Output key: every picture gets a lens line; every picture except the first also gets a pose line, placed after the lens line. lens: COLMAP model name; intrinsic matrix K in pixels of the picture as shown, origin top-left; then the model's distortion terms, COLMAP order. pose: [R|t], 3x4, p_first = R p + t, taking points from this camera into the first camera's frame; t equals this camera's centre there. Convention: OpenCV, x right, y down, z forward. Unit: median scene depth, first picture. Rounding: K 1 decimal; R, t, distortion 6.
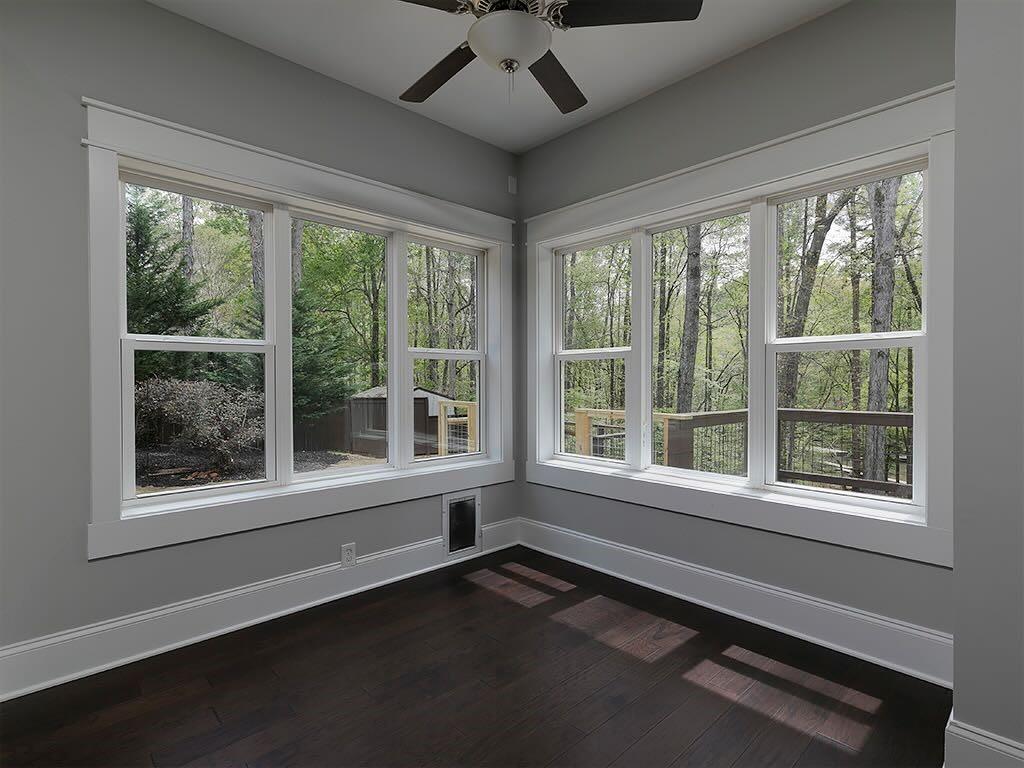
lens RADIAL K [[510.6, 0, 512.0], [0, 510.6, 384.0], [0, 0, 1]] dist [-0.000818, -0.000203]
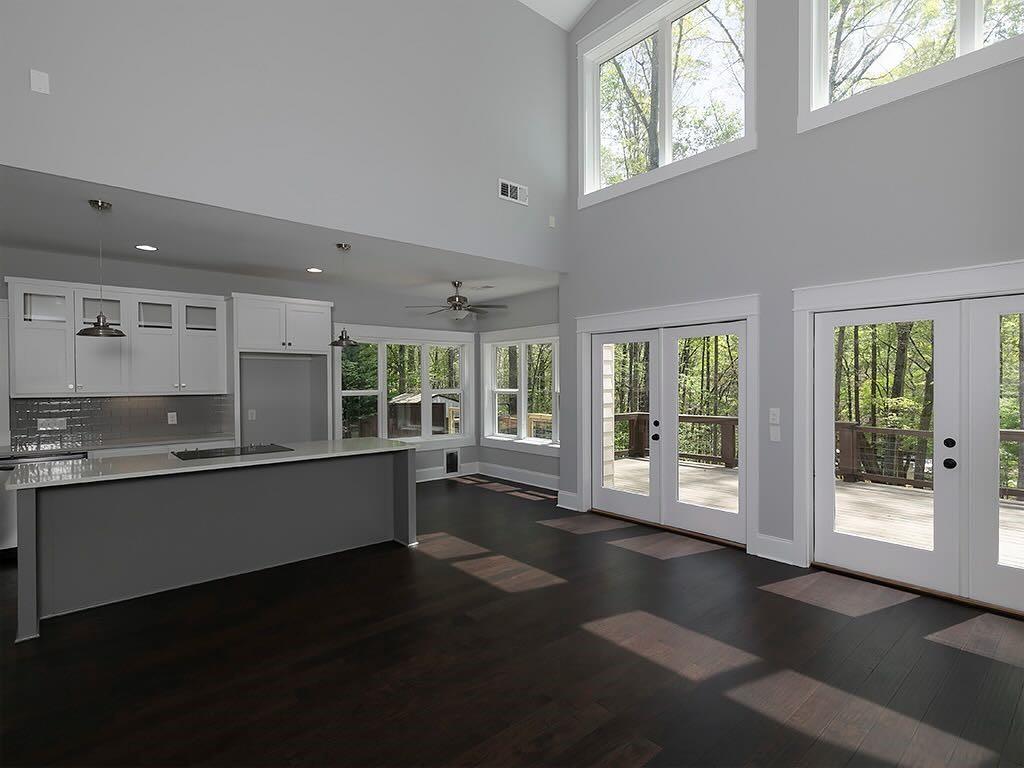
lens RADIAL K [[510.6, 0, 512.0], [0, 510.6, 384.0], [0, 0, 1]] dist [-0.000818, -0.000203]
pose [[0.999200, -0.005391, -0.039631, 0.267379], [0.005258, 0.999980, -0.003452, -0.081672], [0.039649, 0.003241, 0.999208, -1.325759]]
